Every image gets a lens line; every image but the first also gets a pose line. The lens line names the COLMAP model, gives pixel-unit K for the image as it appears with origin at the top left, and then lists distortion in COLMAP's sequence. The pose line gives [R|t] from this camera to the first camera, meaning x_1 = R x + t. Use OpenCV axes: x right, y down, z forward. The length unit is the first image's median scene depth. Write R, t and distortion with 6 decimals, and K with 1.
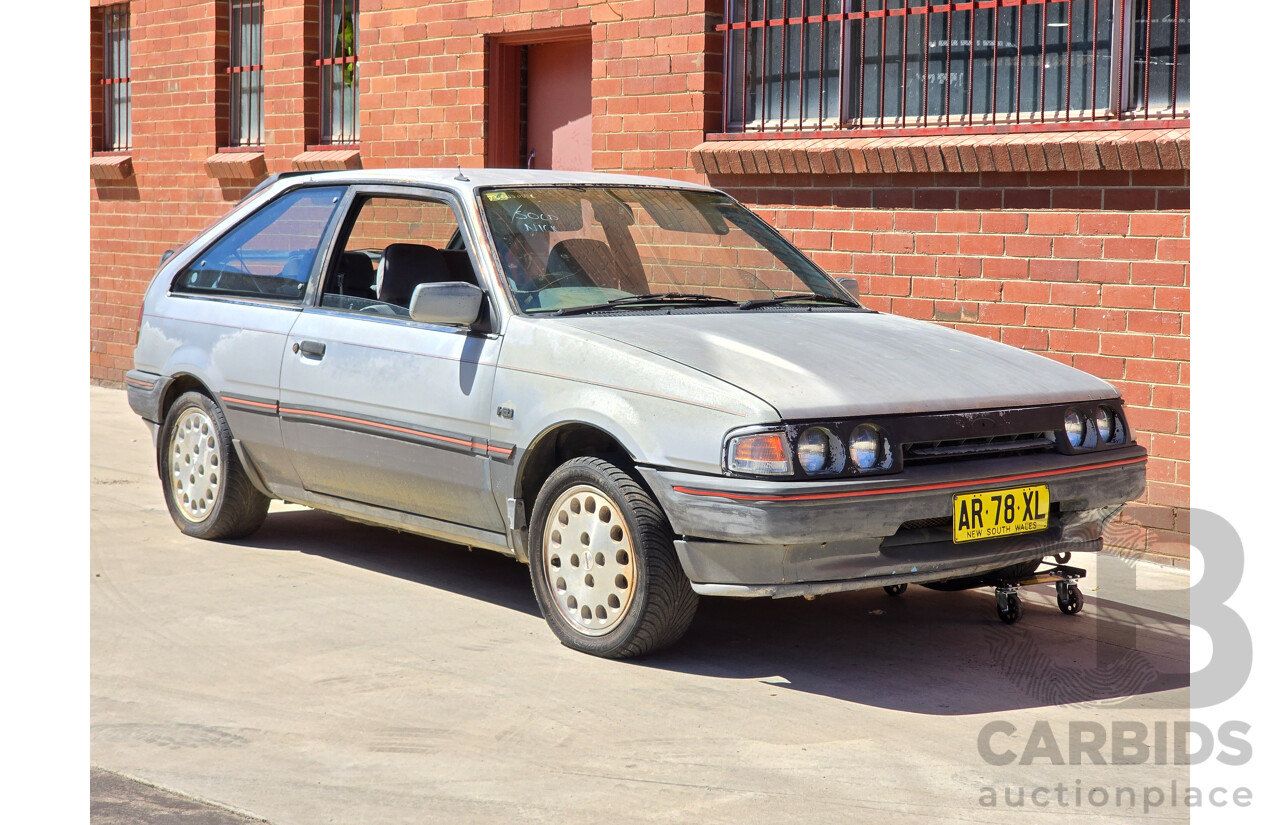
lens RADIAL K [[2138.8, 0, 639.8], [0, 2138.8, 347.0], [0, 0, 1]] dist [-0.577912, 8.038155]
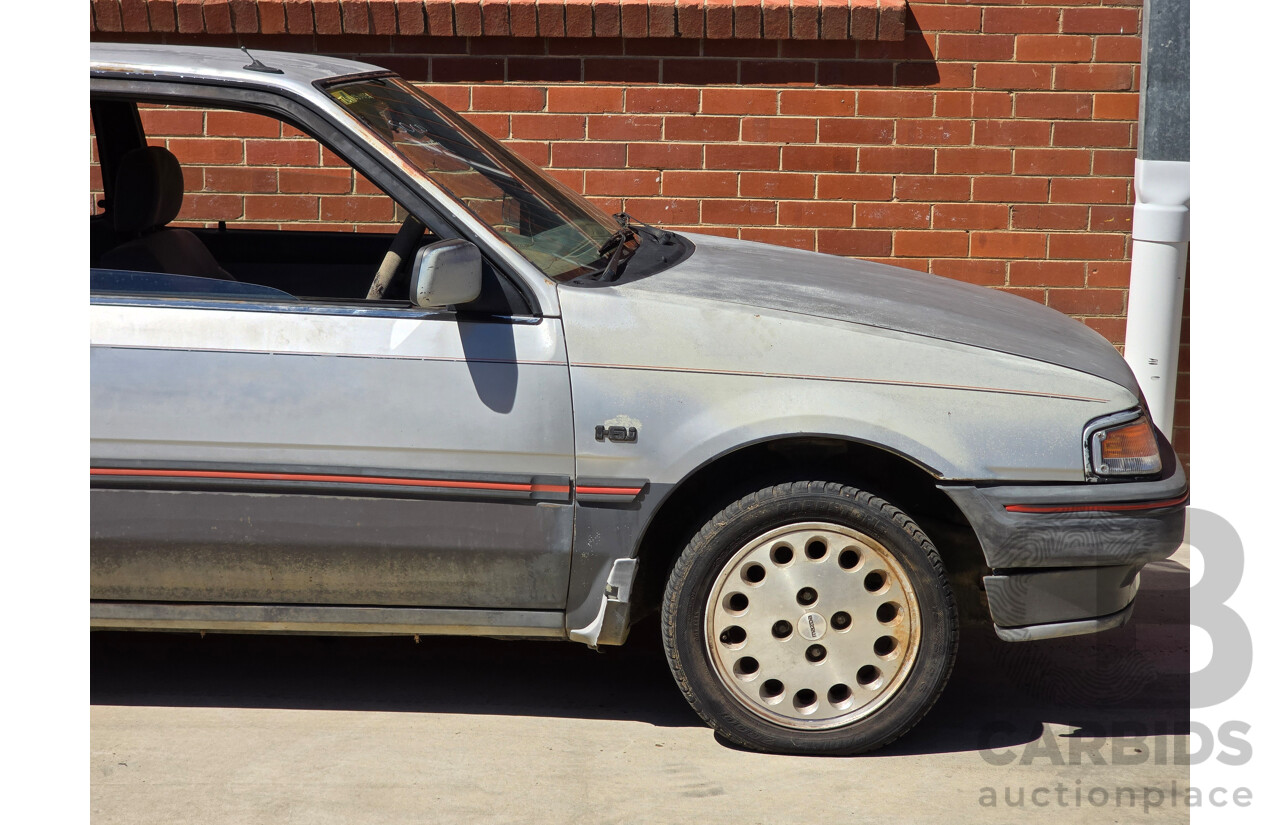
lens RADIAL K [[2138.8, 0, 639.8], [0, 2138.8, 347.0], [0, 0, 1]] dist [-0.577912, 8.038155]
pose [[0.640832, -0.115972, 0.758871, -0.609843], [0.043409, 0.992416, 0.115006, -0.078826], [-0.766453, -0.040758, 0.641006, 0.615882]]
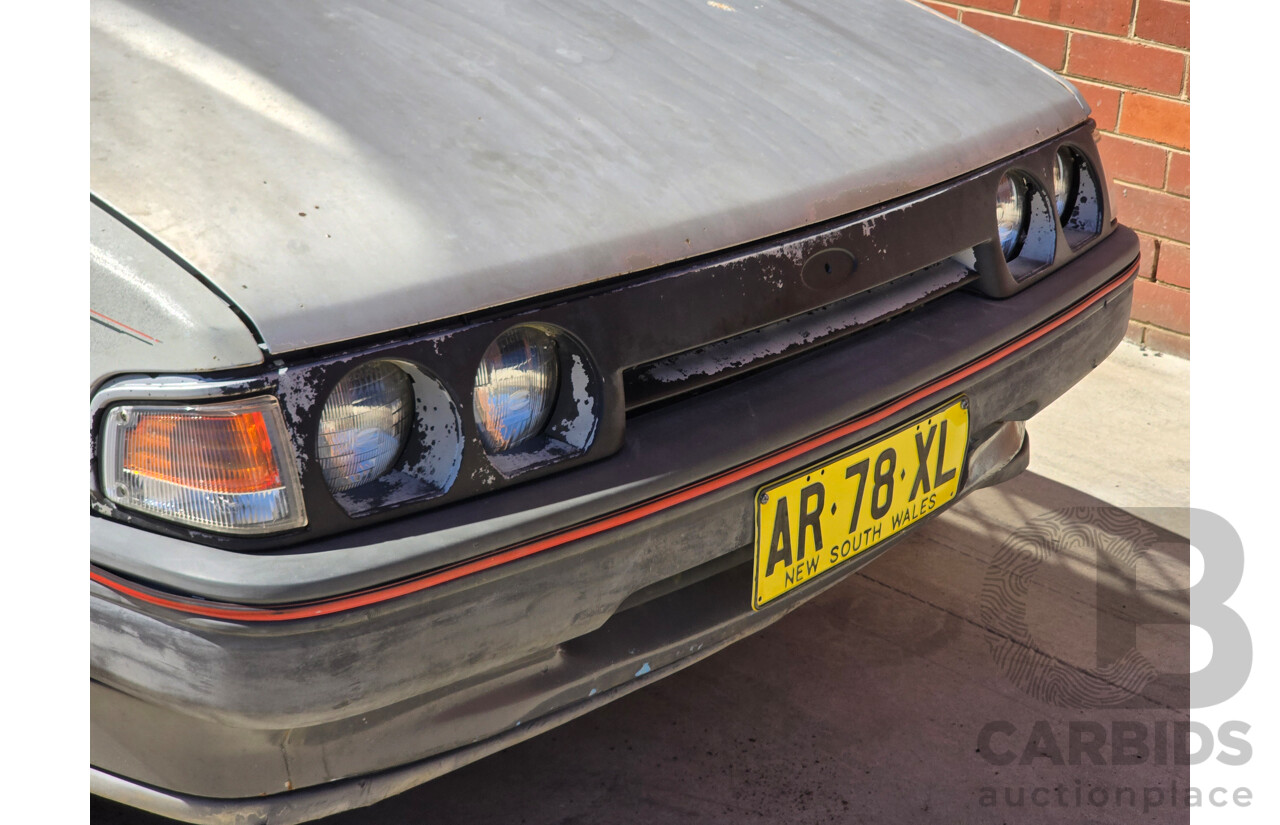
lens RADIAL K [[2120.0, 0, 648.6], [0, 2120.0, 406.9], [0, 0, 1]] dist [-0.354121, 4.319825]
pose [[0.979709, -0.036571, 0.197061, 0.057646], [-0.027970, 0.948644, 0.315107, -0.057769], [-0.198465, -0.314225, 0.928372, 0.661420]]
